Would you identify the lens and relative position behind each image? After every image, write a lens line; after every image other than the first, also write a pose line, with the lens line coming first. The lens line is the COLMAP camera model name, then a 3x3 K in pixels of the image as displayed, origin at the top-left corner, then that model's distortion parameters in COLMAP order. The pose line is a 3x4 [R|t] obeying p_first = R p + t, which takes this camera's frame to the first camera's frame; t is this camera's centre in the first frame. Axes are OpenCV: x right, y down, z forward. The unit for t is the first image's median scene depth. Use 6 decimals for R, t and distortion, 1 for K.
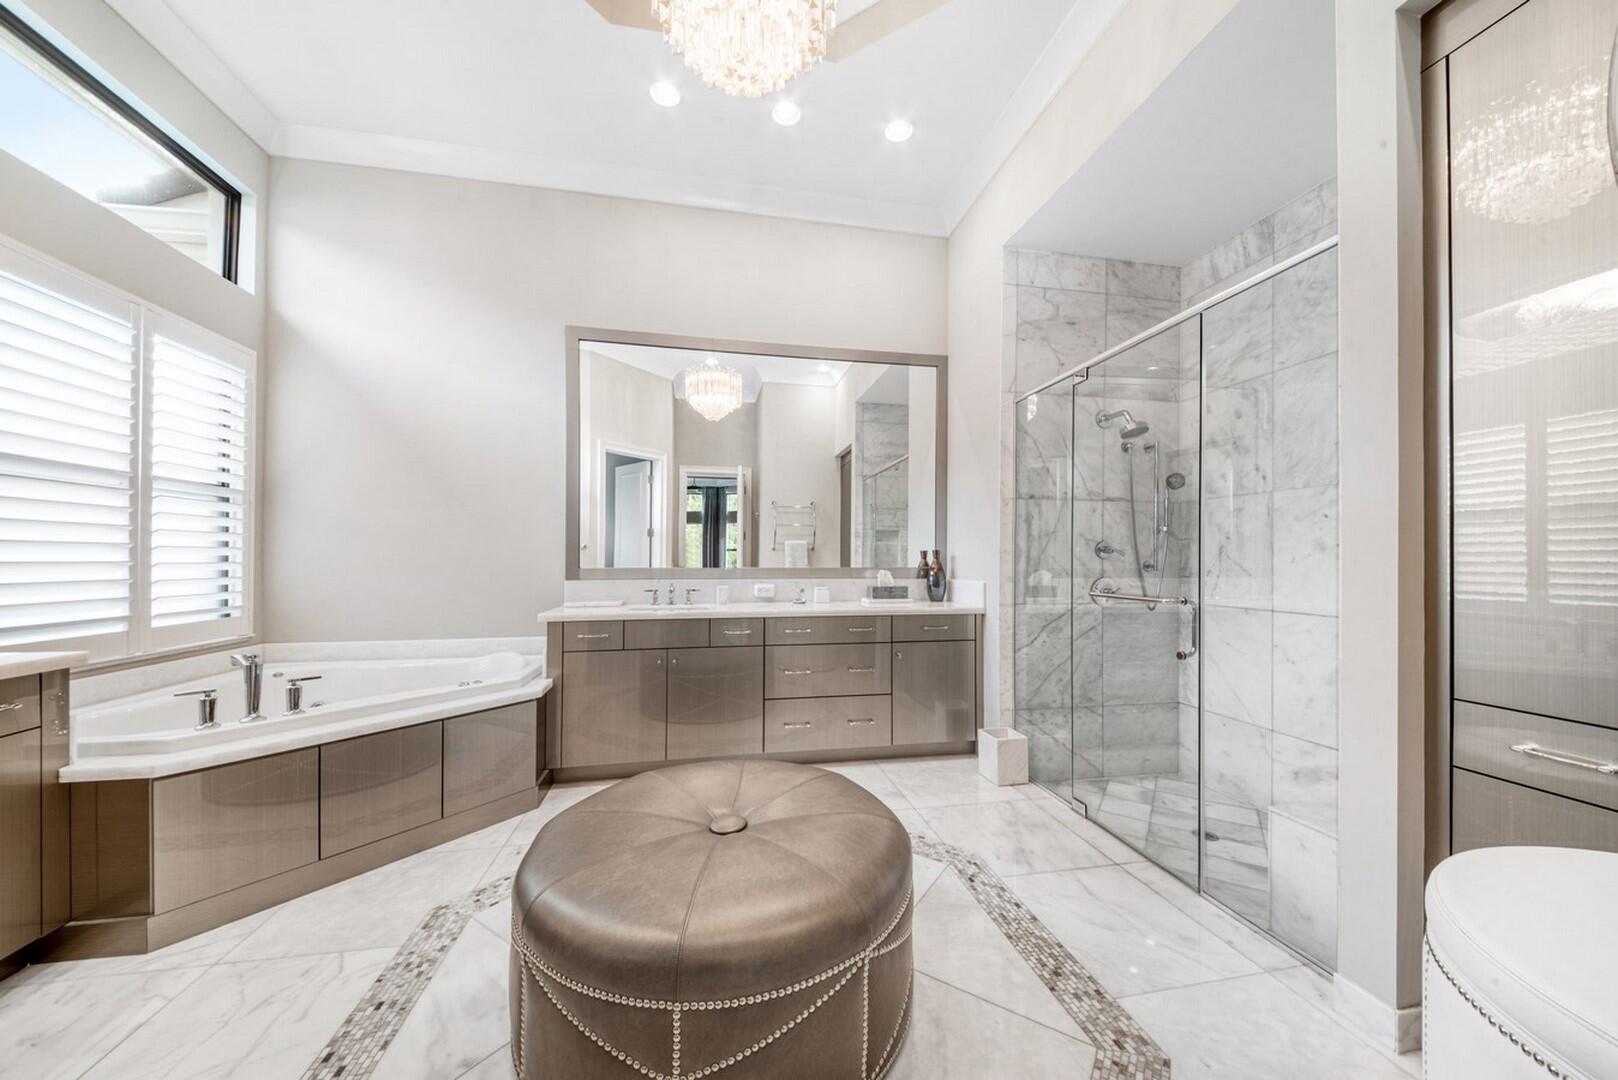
lens RADIAL K [[581.1, 0, 815.0], [0, 581.1, 566.0], [0, 0, 1]] dist [0.000029, -0.000172]
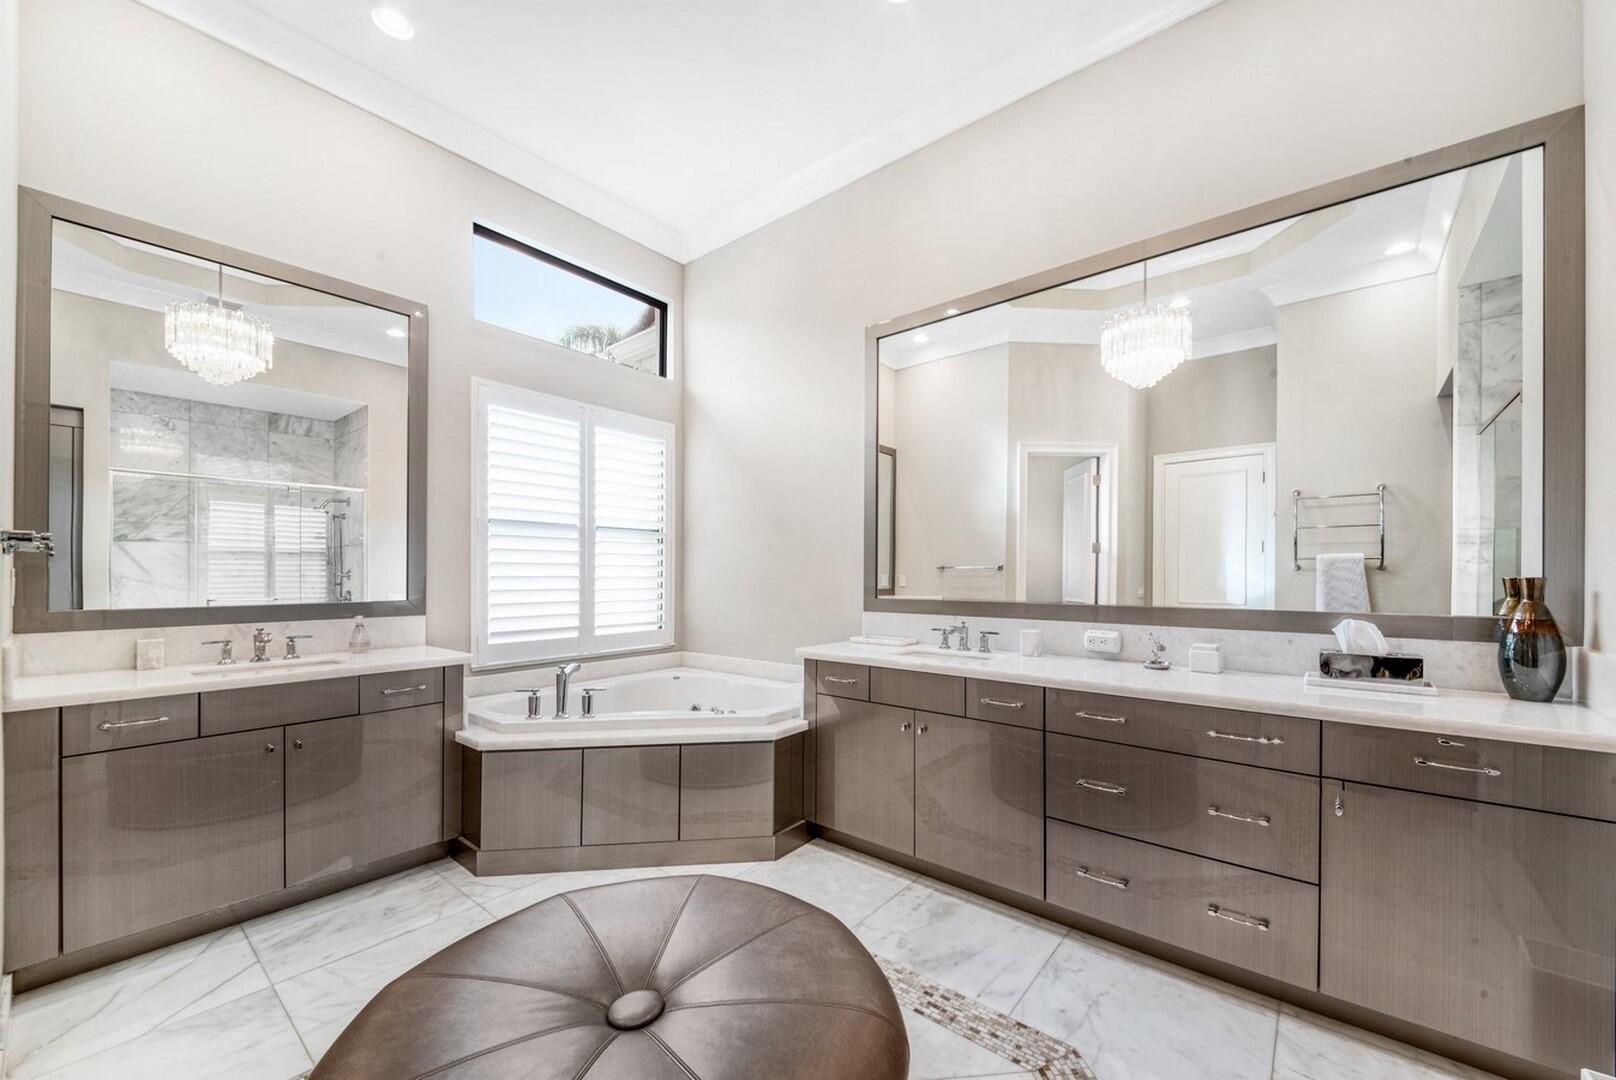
lens RADIAL K [[618.9, 0, 808.0], [0, 618.9, 573.0], [0, 0, 1]] dist [0.017063, -0.000055]
pose [[0.631066, -0.002378, -0.775726, 0.291045], [-0.007510, 0.999930, -0.009175, -0.028701], [0.775693, 0.011616, 0.631004, 0.379175]]
